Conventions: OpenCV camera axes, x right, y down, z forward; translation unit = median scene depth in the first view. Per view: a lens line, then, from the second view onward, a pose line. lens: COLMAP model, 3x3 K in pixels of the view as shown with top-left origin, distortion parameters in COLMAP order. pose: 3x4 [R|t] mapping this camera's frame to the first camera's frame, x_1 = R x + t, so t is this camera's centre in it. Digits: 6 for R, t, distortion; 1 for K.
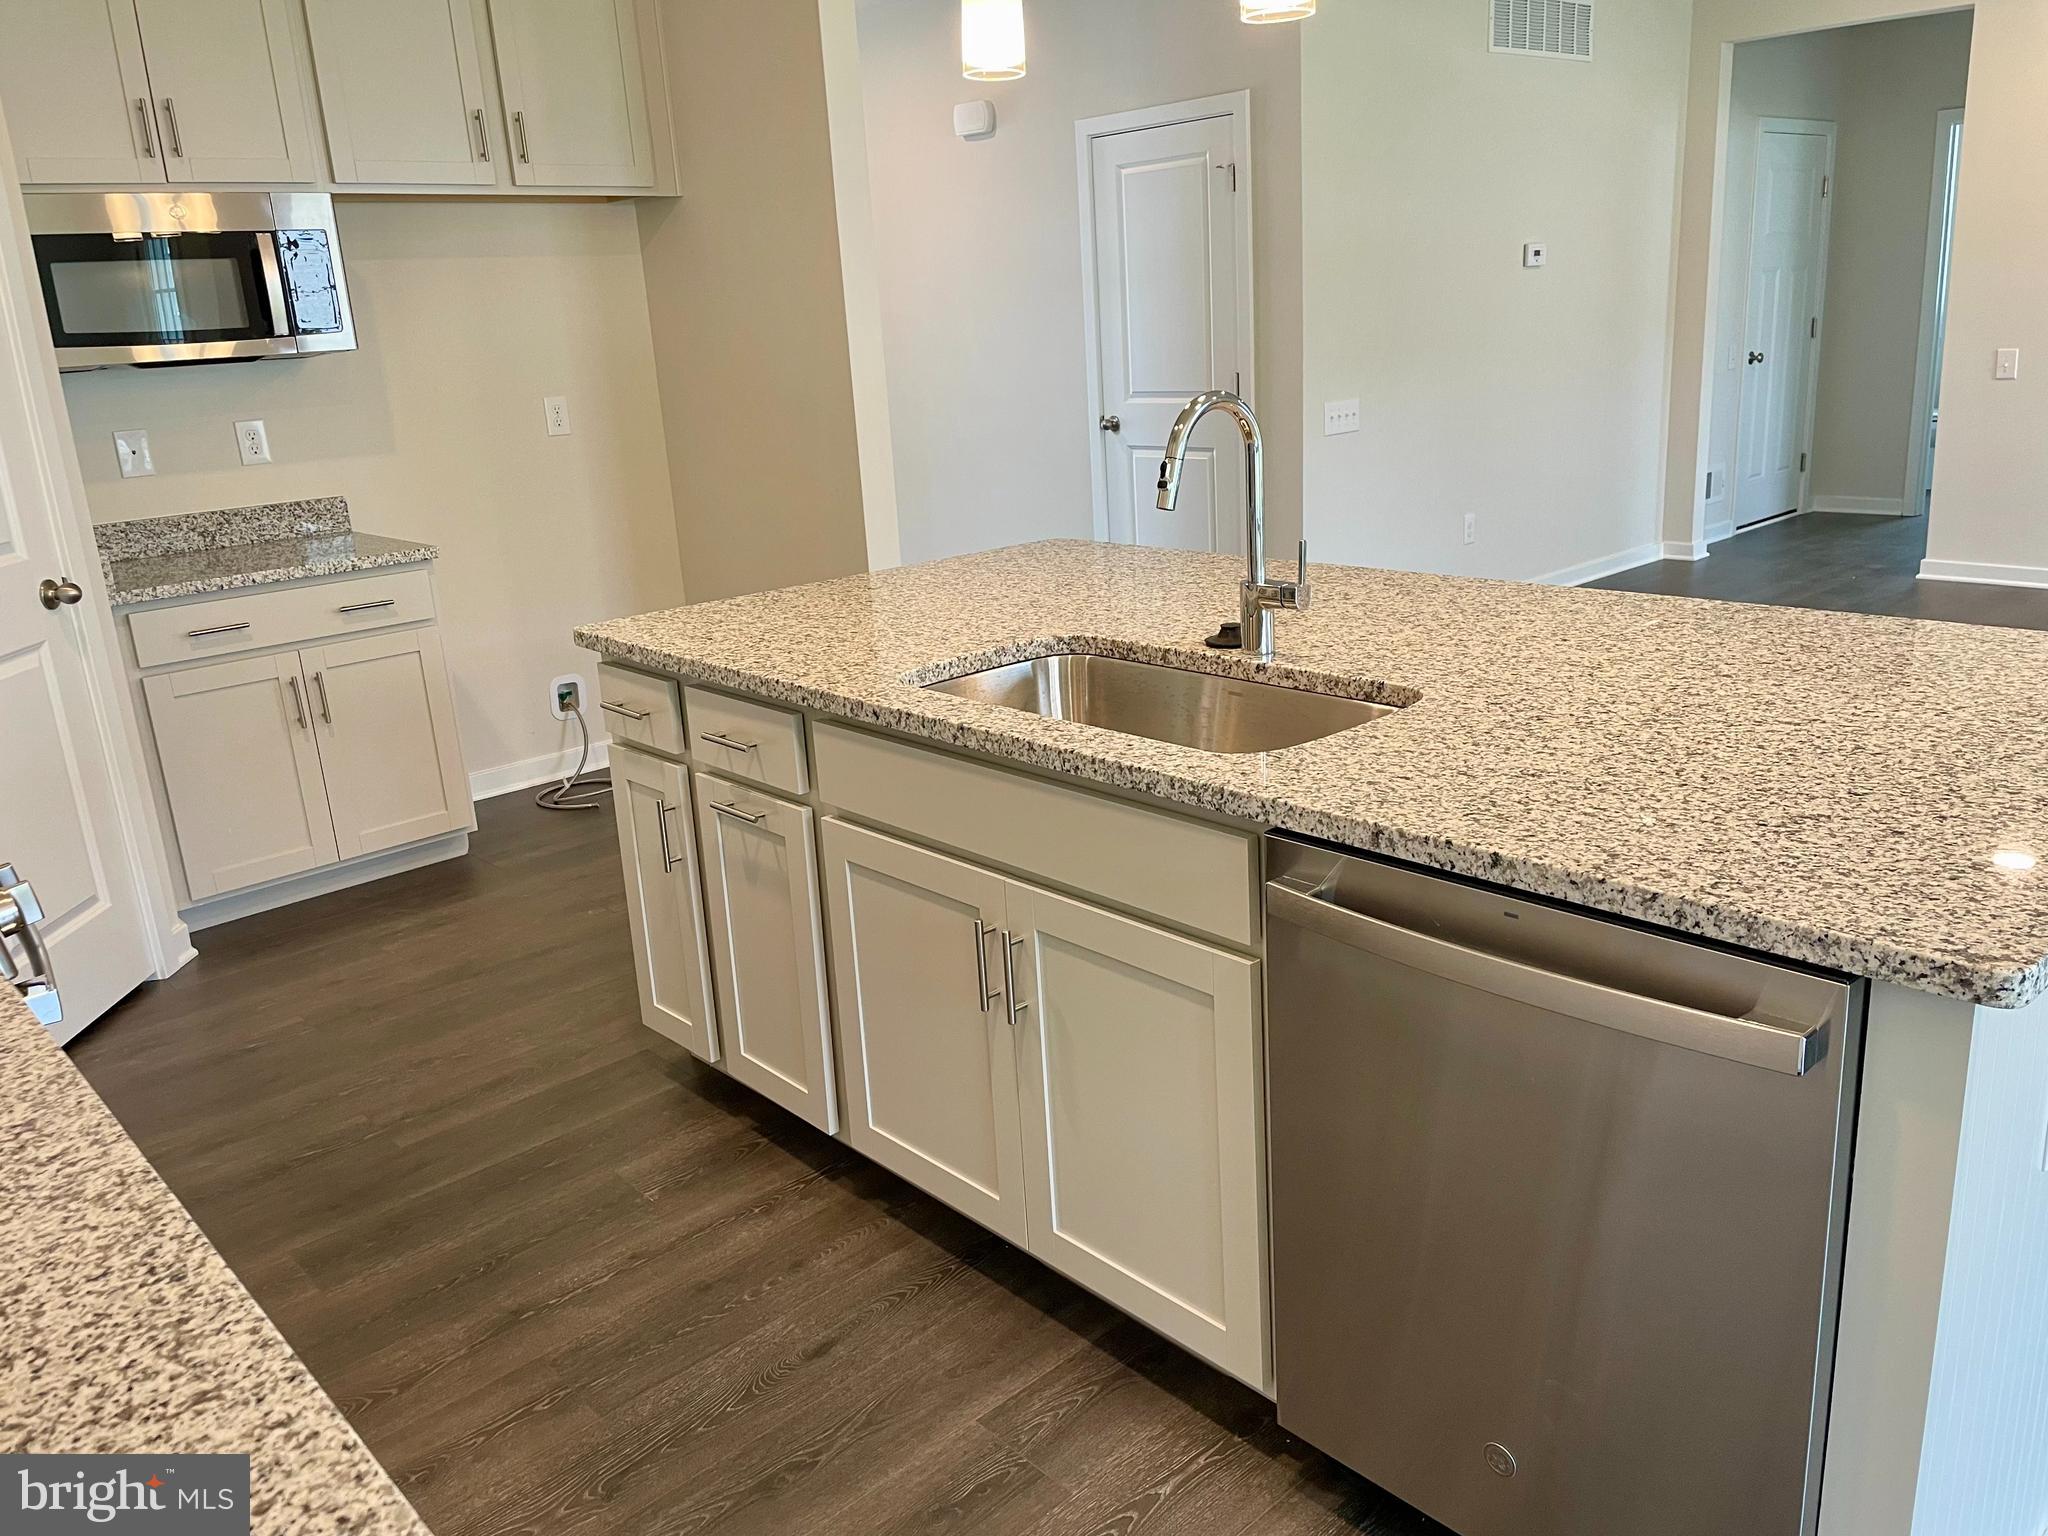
lens RADIAL K [[1582.1, 0, 1024.0], [0, 1582.1, 768.0], [0, 0, 1]] dist [0.078956, -0.002901]
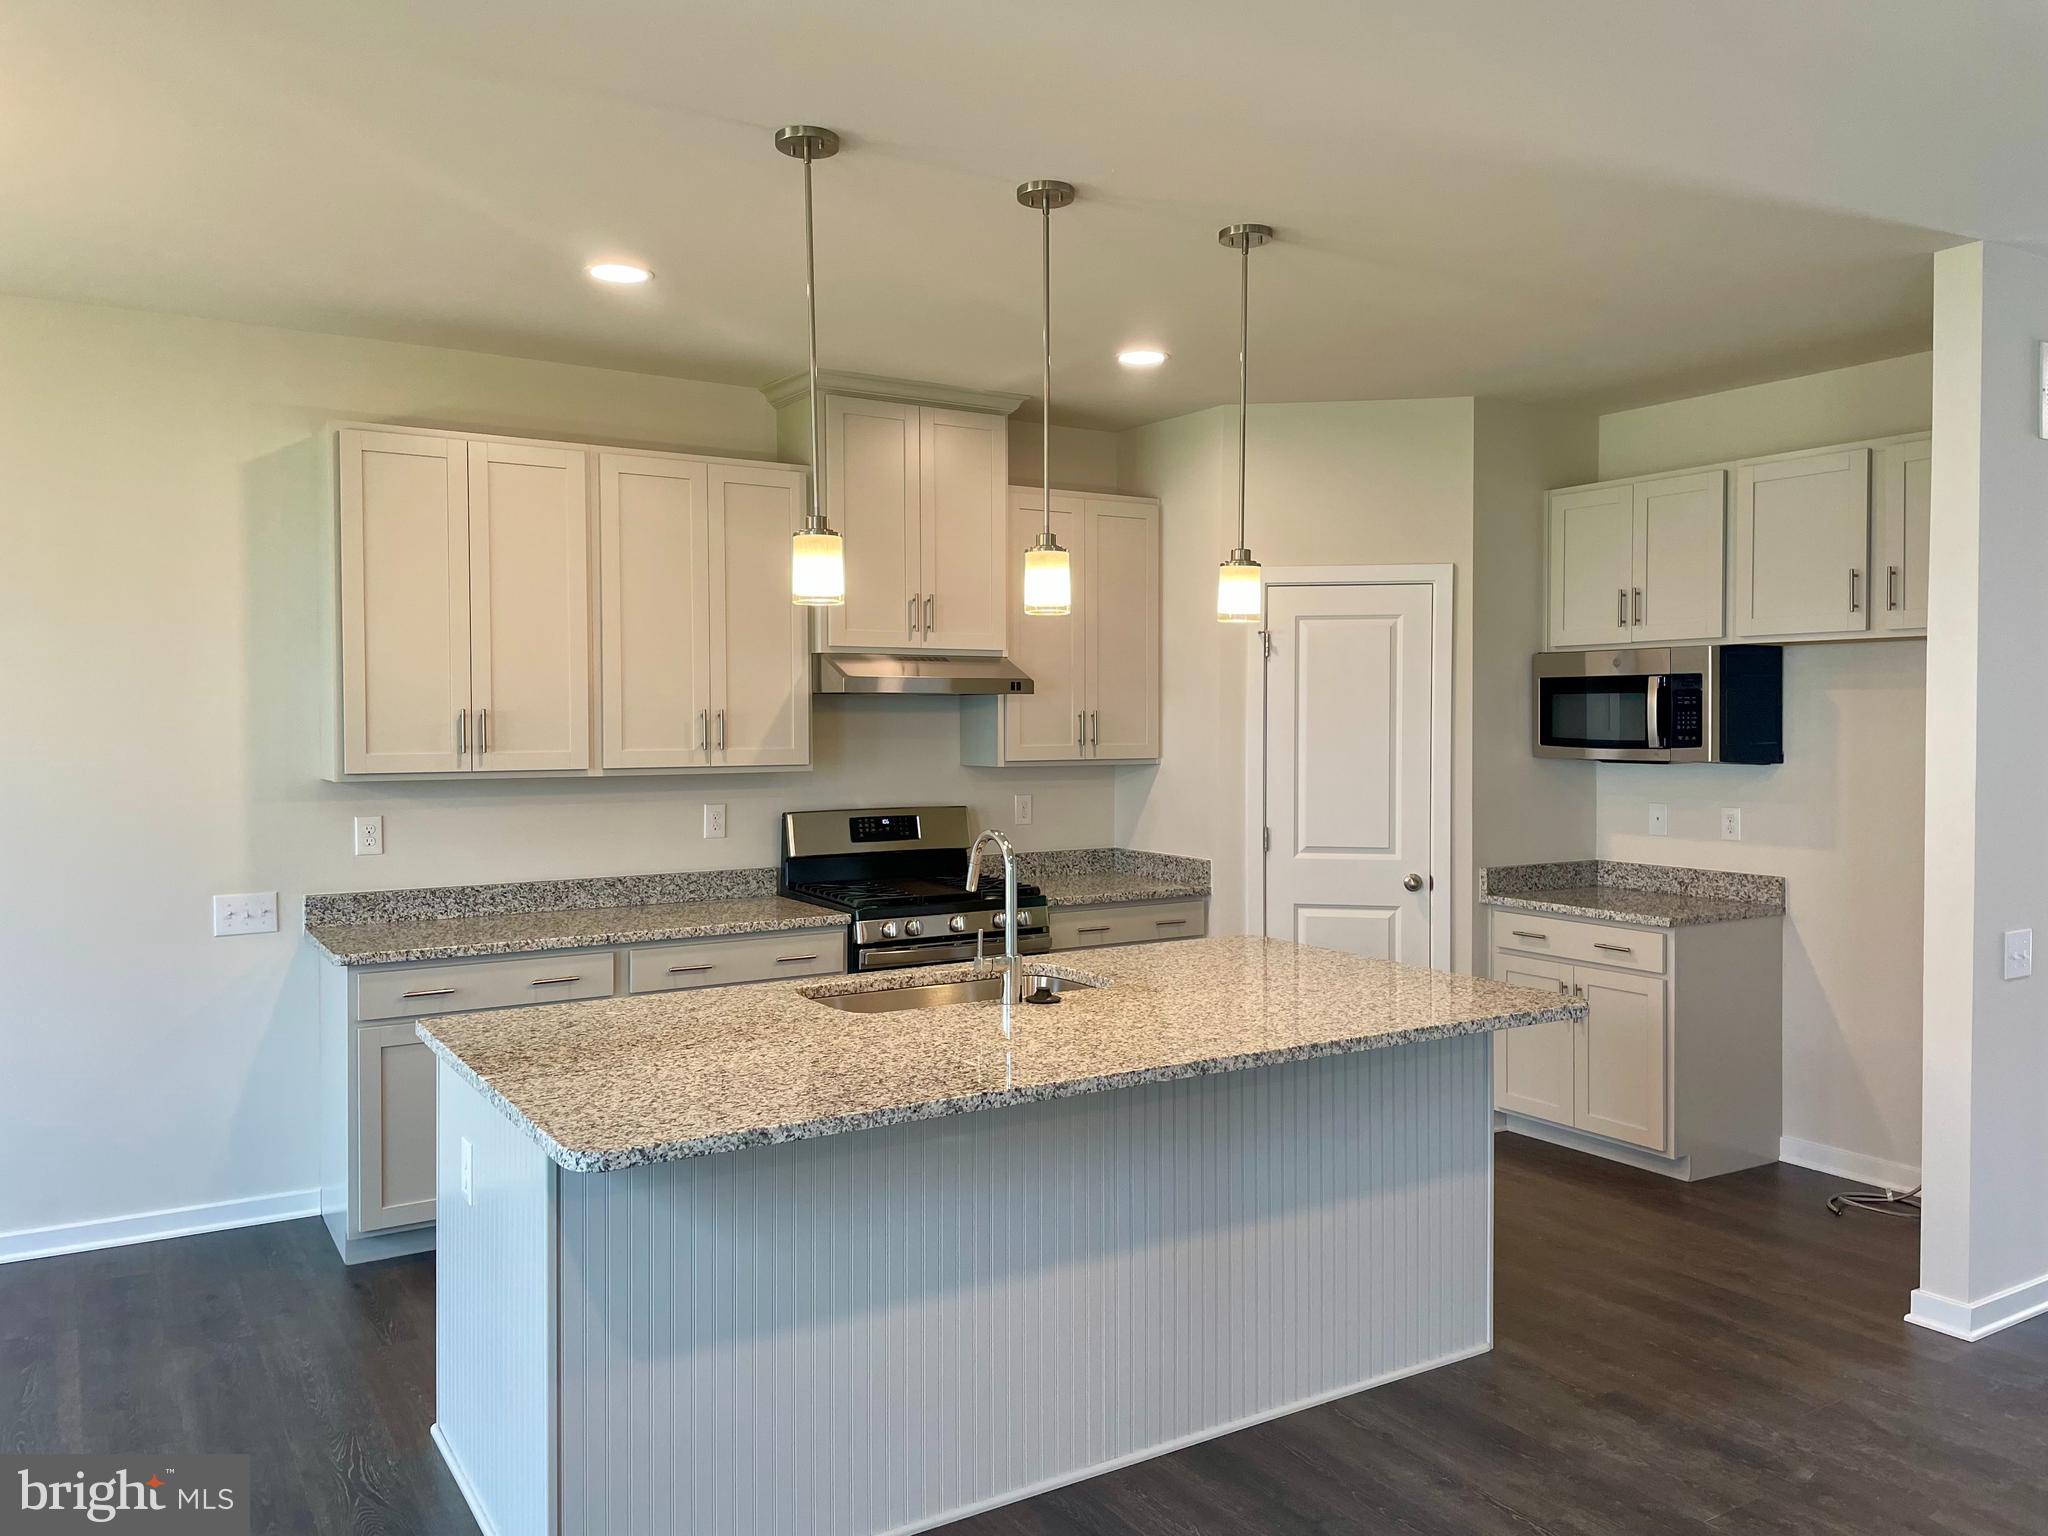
lens RADIAL K [[1582.1, 0, 1024.0], [0, 1582.1, 768.0], [0, 0, 1]] dist [0.078956, -0.002901]
pose [[-0.164609, 0.099385, -0.981339, 0.940744], [-0.268618, 0.952789, 0.141551, -0.298324], [0.949077, 0.286906, -0.130141, 0.676123]]
